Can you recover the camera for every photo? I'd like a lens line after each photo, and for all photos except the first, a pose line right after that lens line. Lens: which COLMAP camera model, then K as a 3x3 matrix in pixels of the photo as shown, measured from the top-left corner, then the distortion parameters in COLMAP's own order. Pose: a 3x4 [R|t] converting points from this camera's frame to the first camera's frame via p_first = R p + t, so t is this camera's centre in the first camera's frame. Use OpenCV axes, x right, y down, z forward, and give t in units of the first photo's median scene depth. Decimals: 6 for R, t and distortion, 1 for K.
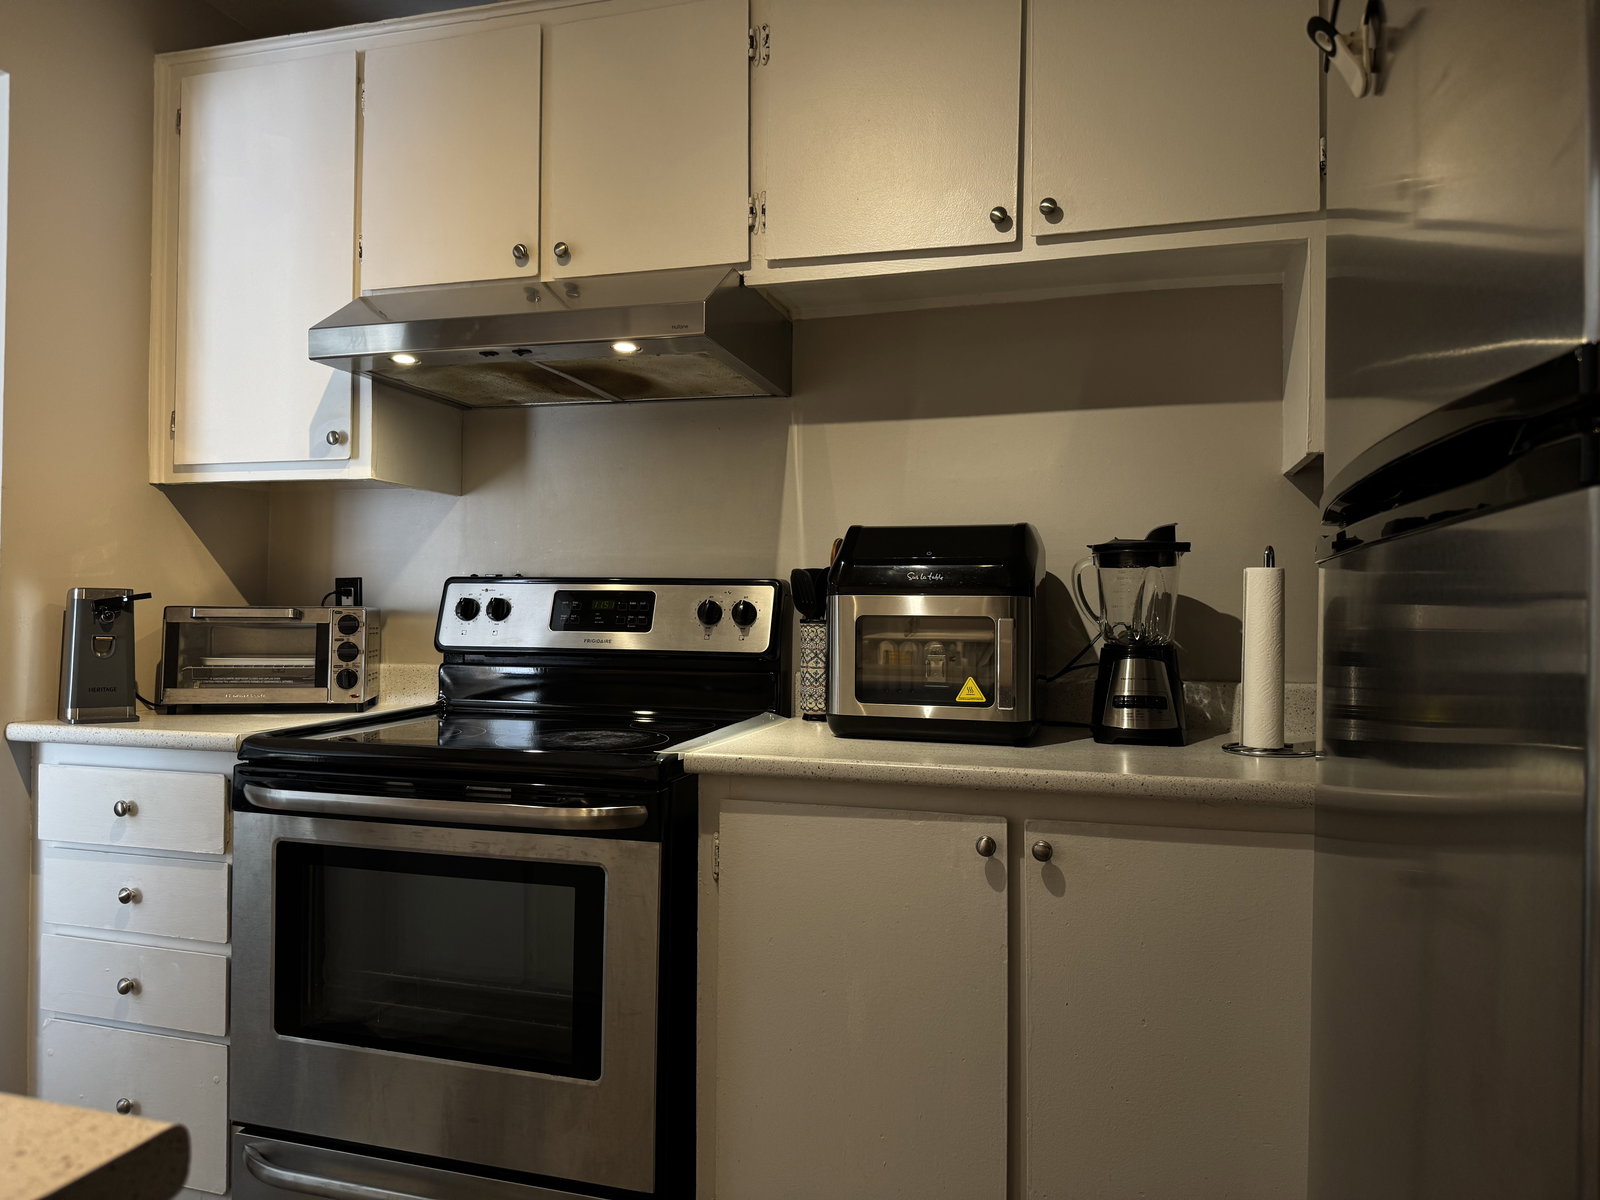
lens RADIAL K [[1109.5, 0, 800.0], [0, 1109.5, 600.0], [0, 0, 1]] dist [0.110810, -0.164065]
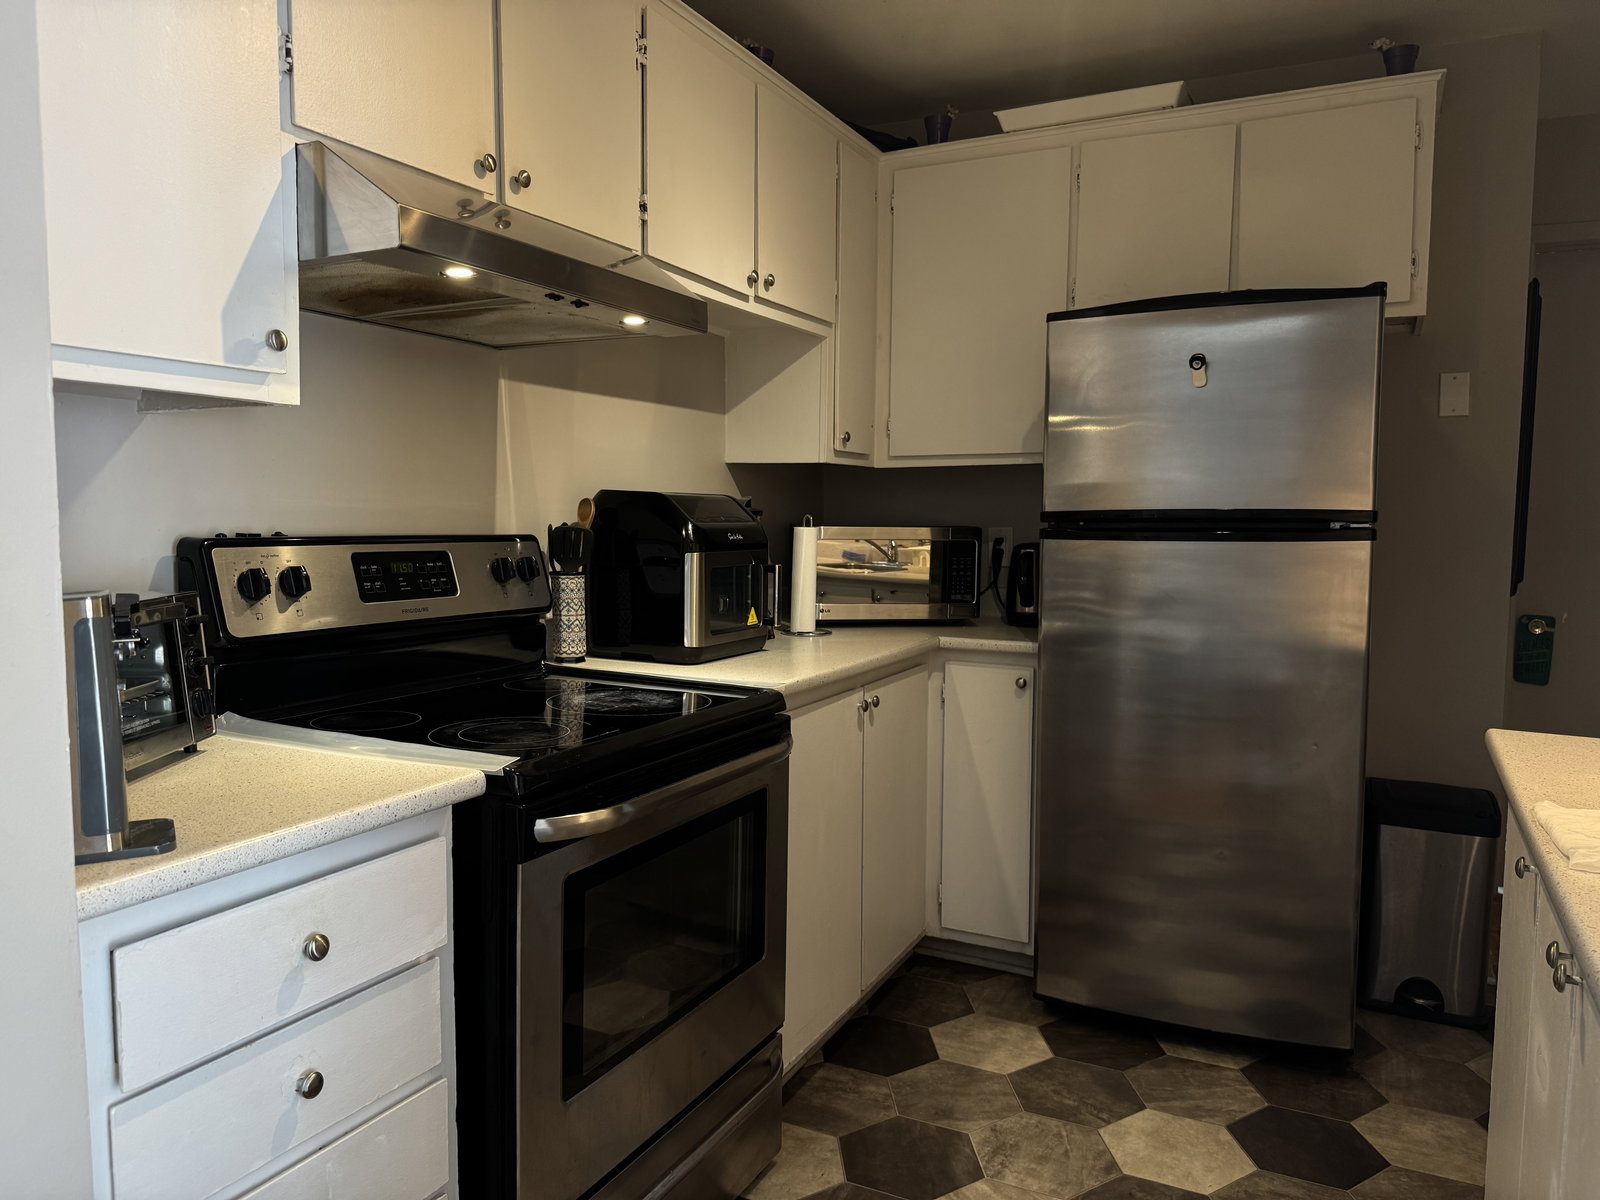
lens RADIAL K [[1109.5, 0, 800.0], [0, 1109.5, 600.0], [0, 0, 1]] dist [0.110810, -0.164065]
pose [[0.189539, -0.084386, 0.978240, -1.031328], [-0.014393, 0.995954, 0.088703, -0.055685], [-0.981768, -0.030892, 0.187558, 0.575630]]
